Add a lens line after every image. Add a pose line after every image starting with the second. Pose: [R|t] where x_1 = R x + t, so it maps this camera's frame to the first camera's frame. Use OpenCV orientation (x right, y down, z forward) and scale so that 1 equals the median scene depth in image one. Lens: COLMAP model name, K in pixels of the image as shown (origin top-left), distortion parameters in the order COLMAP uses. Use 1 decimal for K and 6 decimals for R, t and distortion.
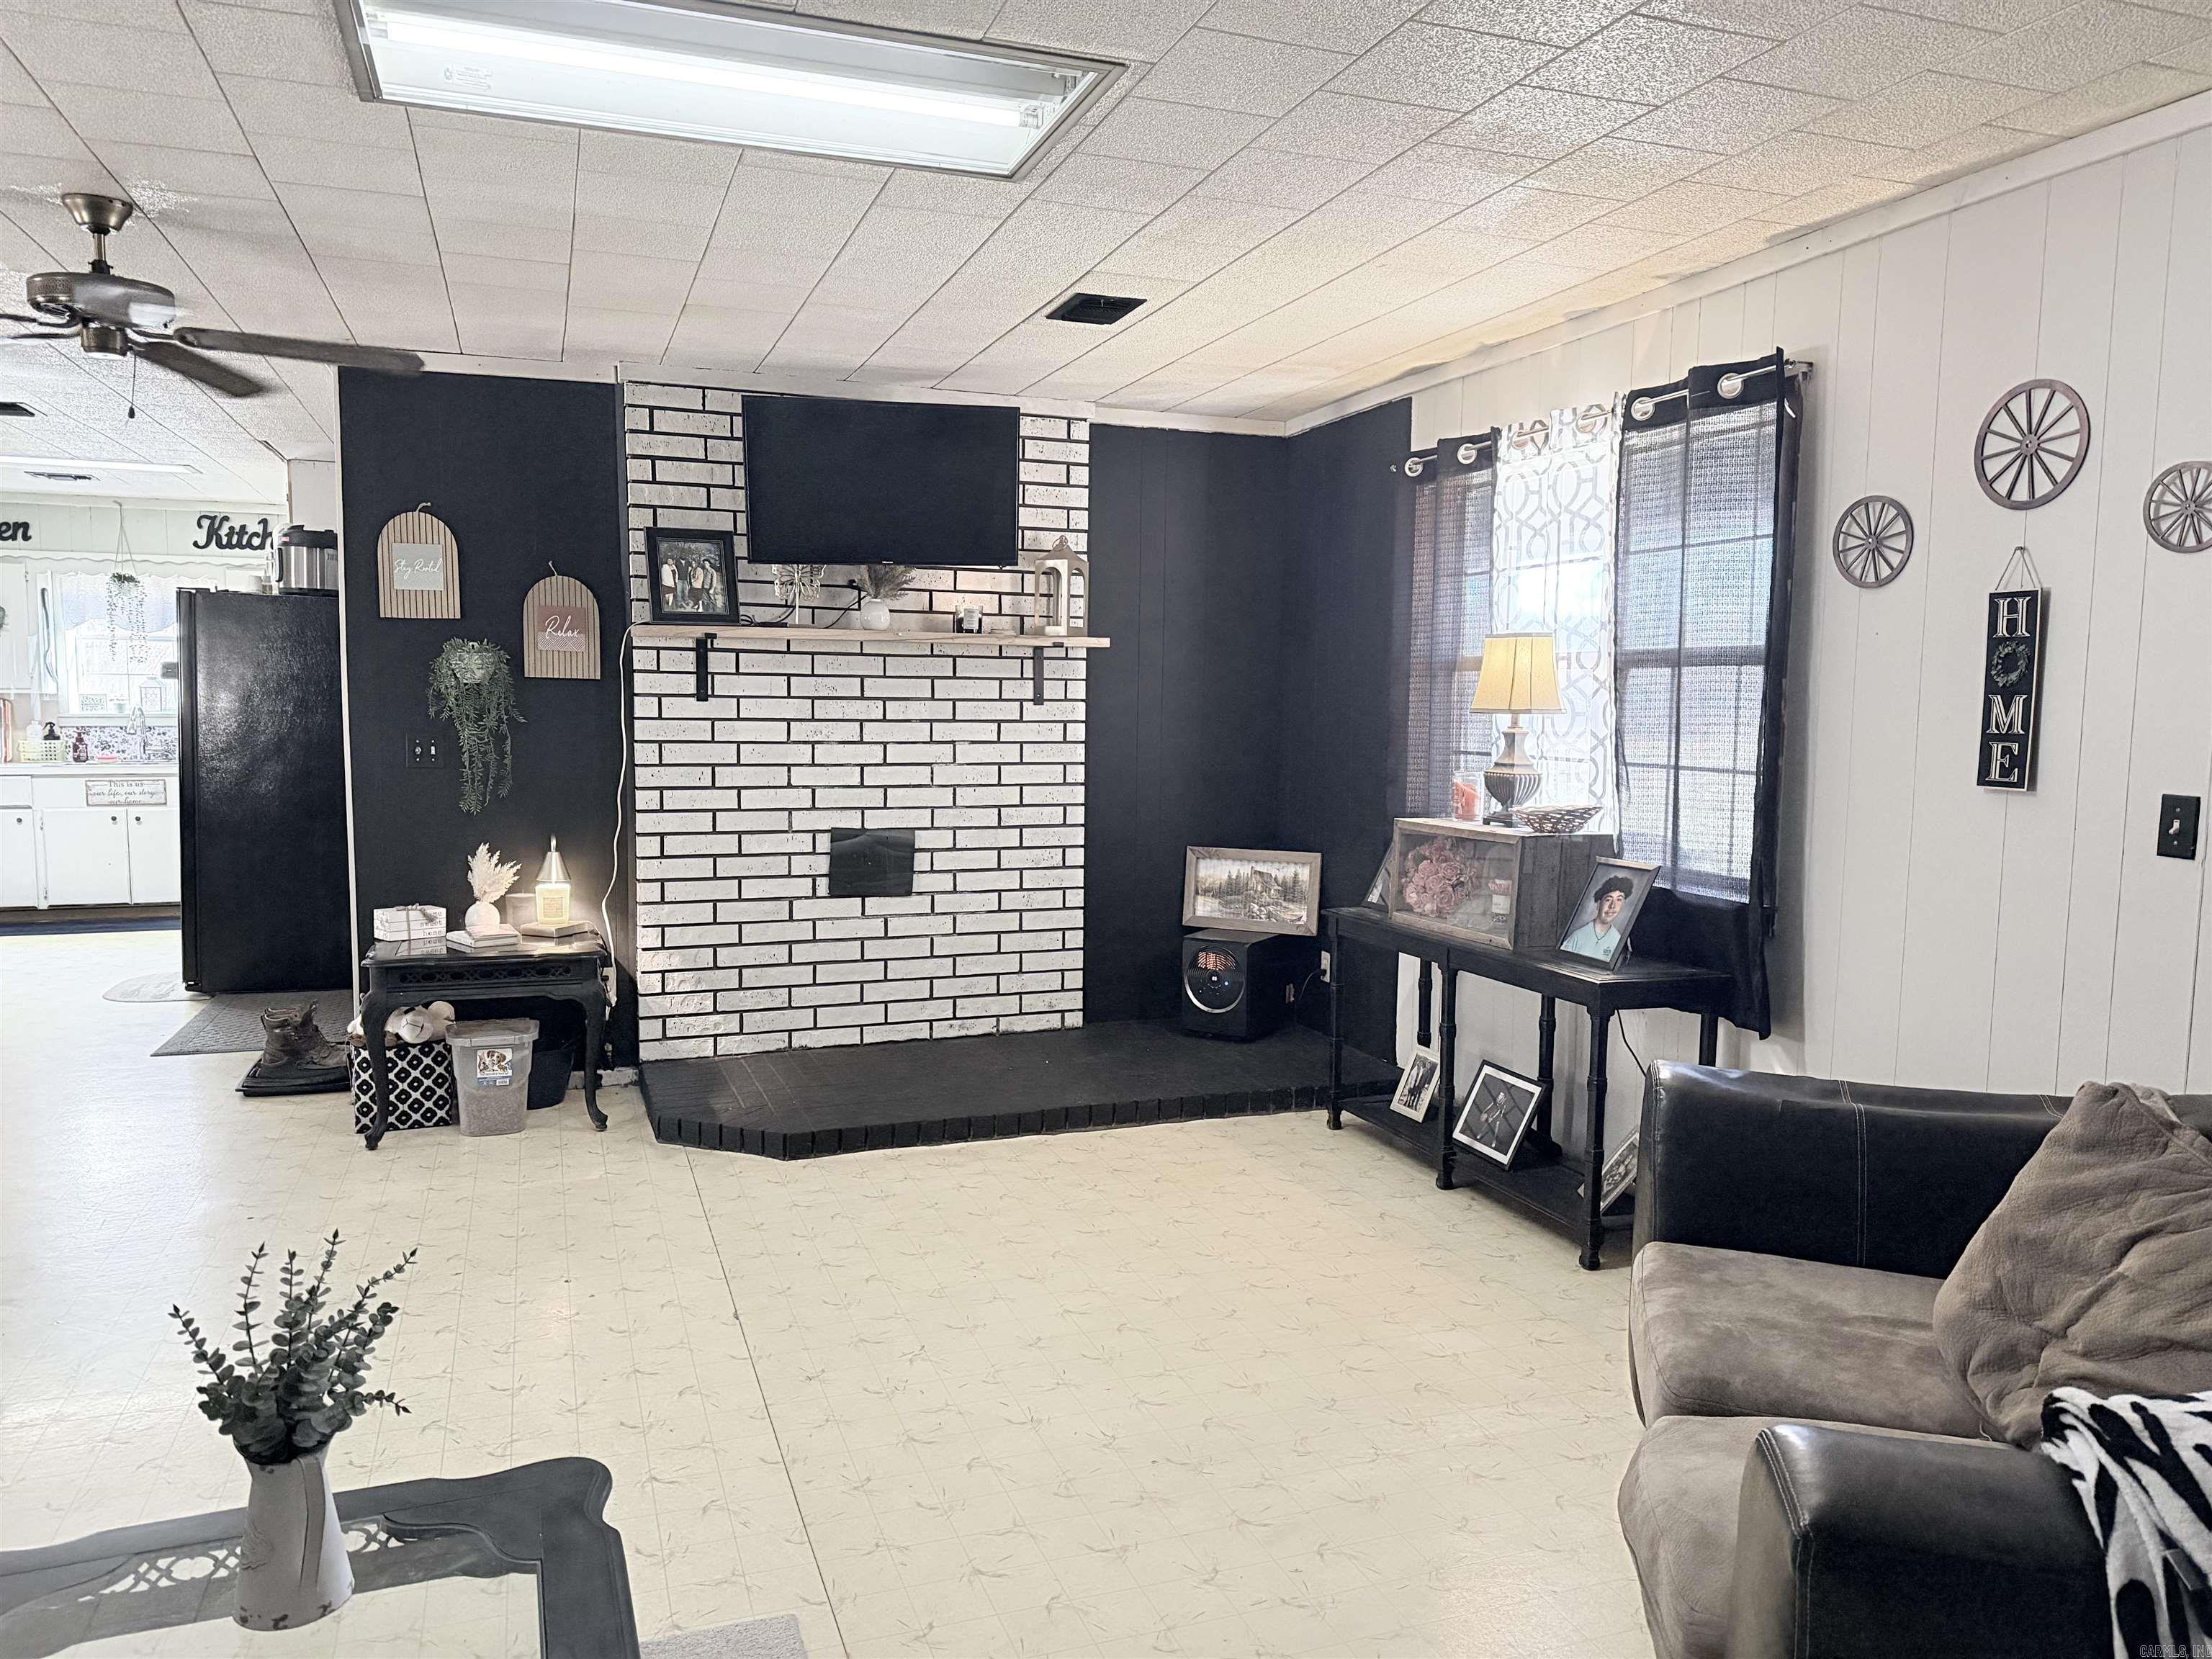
lens RADIAL K [[1531.6, 0, 1125.9], [0, 1531.6, 851.6], [0, 0, 1]] dist [0.076531, -0.098160]
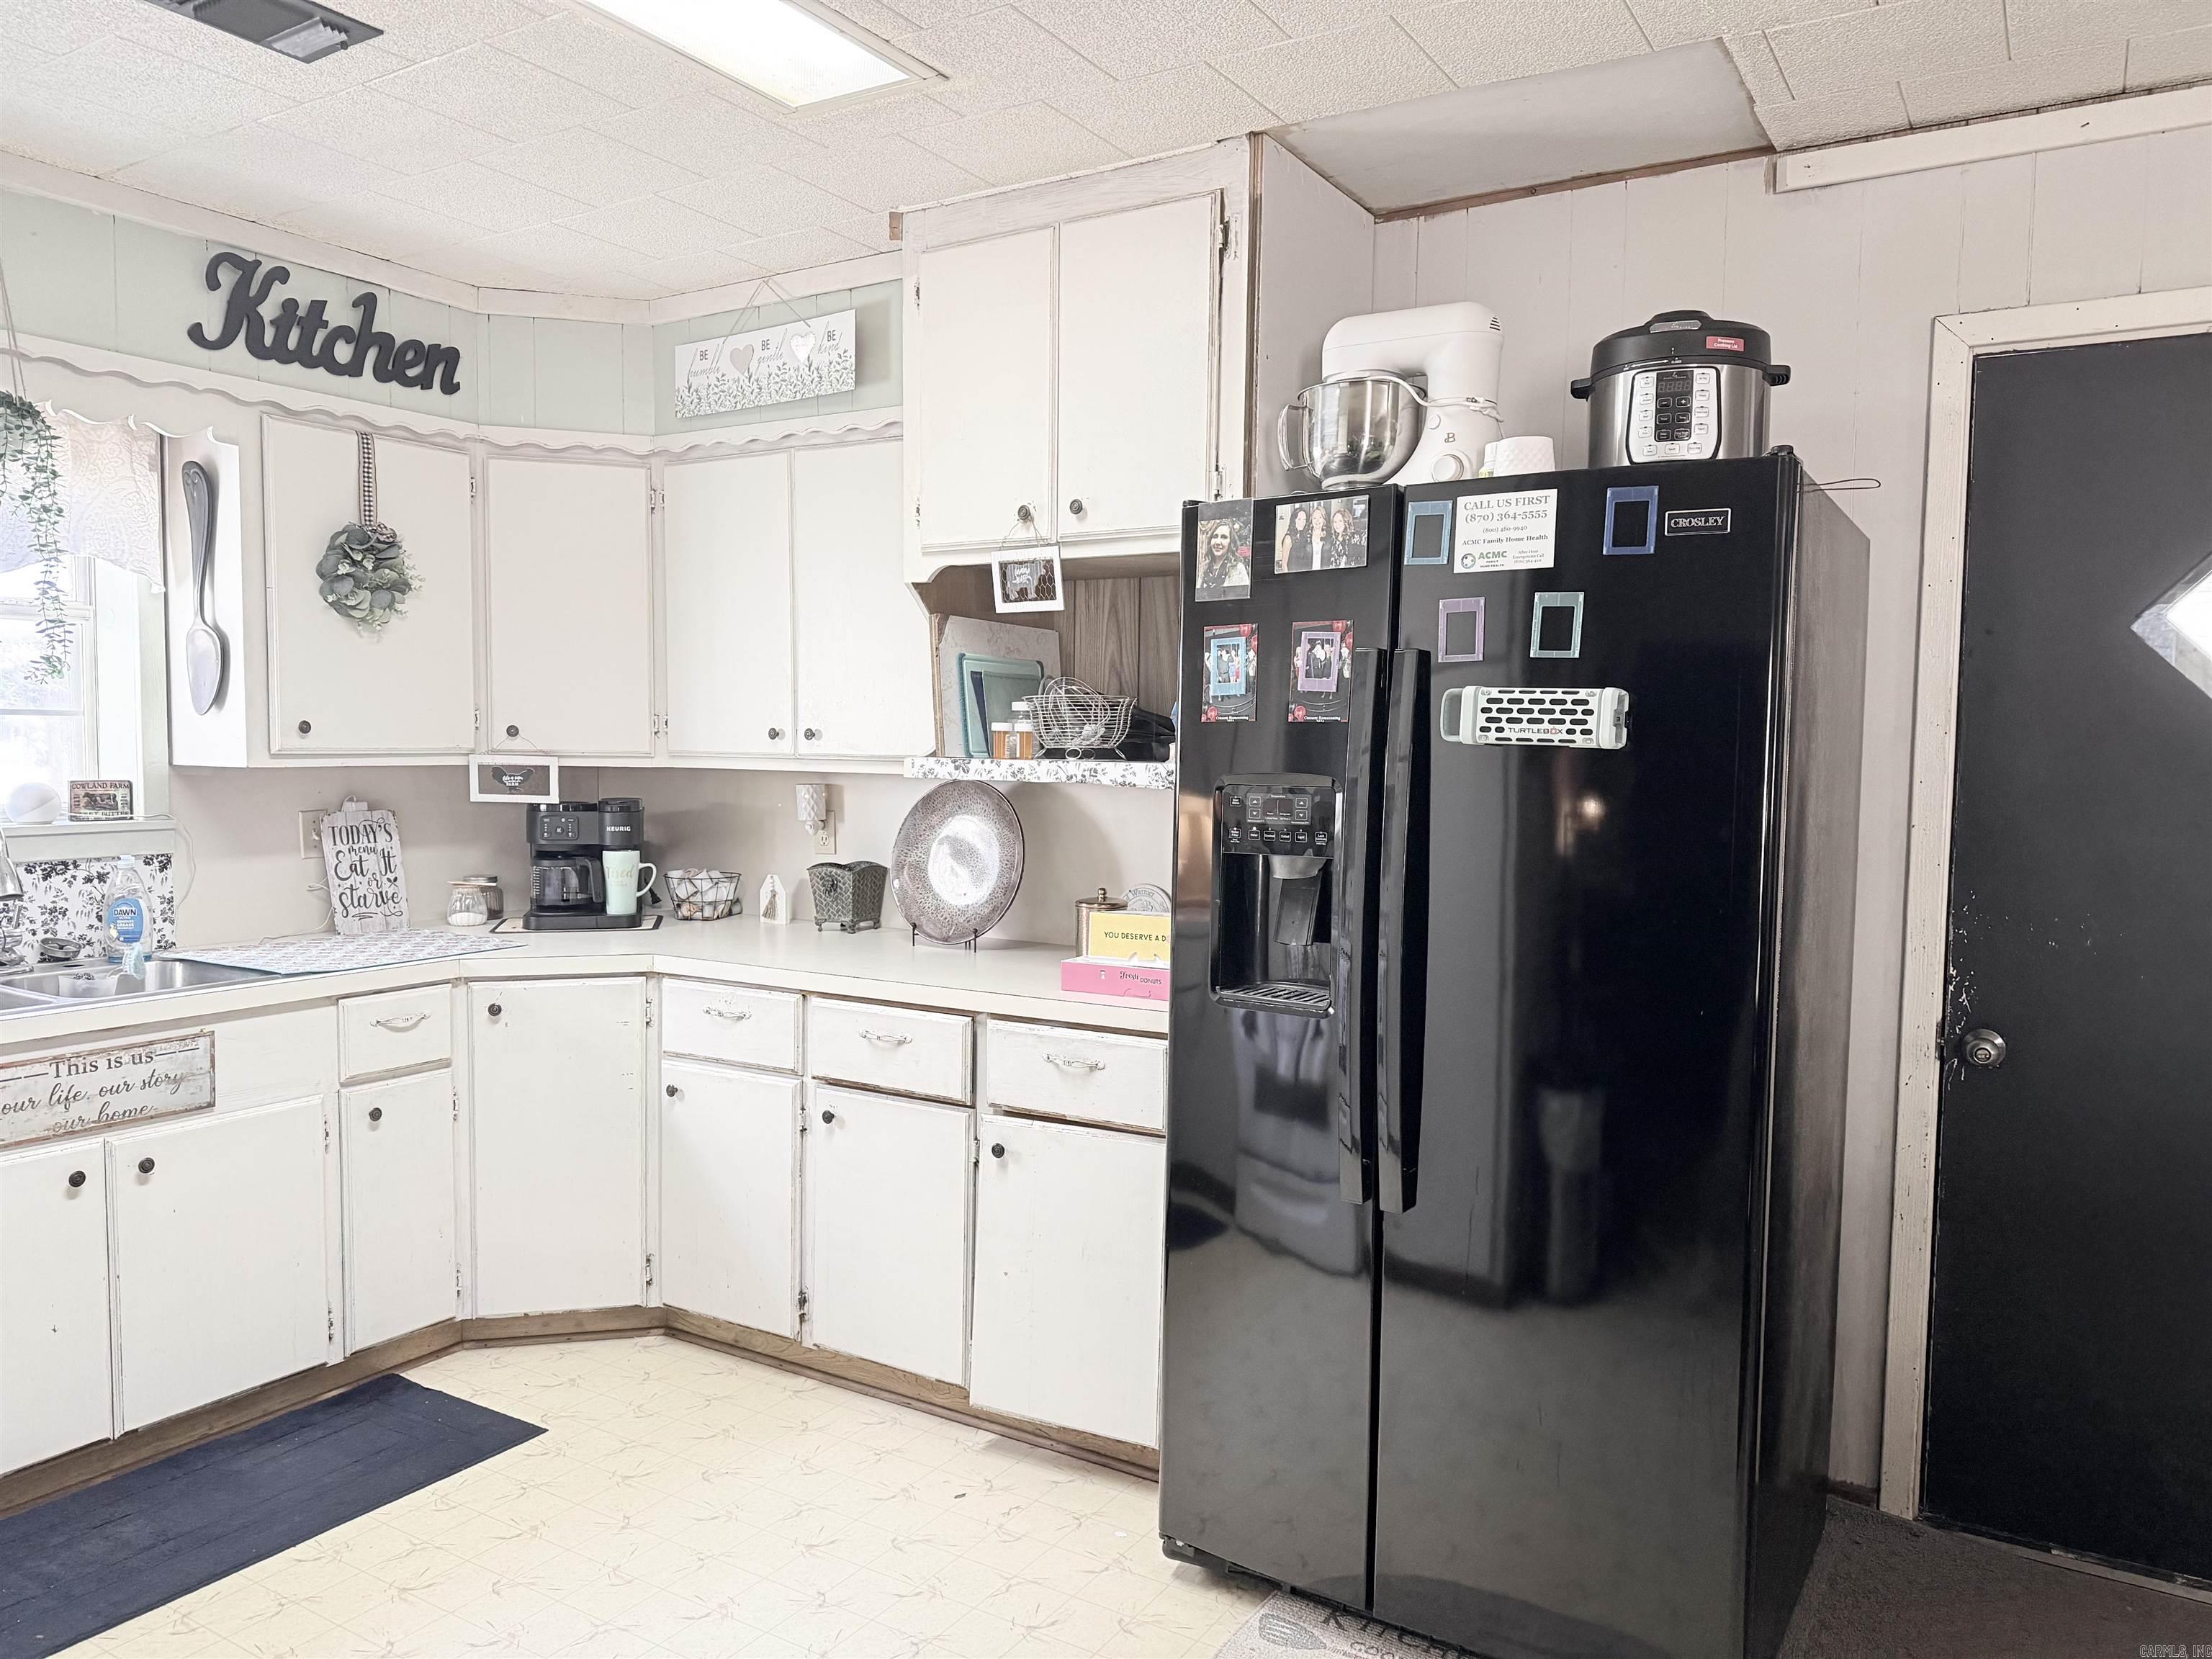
lens RADIAL K [[1531.6, 0, 1100.4], [0, 1531.6, 834.7], [0, 0, 1]] dist [0.076531, -0.098160]
pose [[0.787774, -0.041998, 0.614532, -1.177886], [0.058967, 0.998233, -0.007370, -0.130793], [-0.613136, 0.042043, 0.788858, 1.096154]]
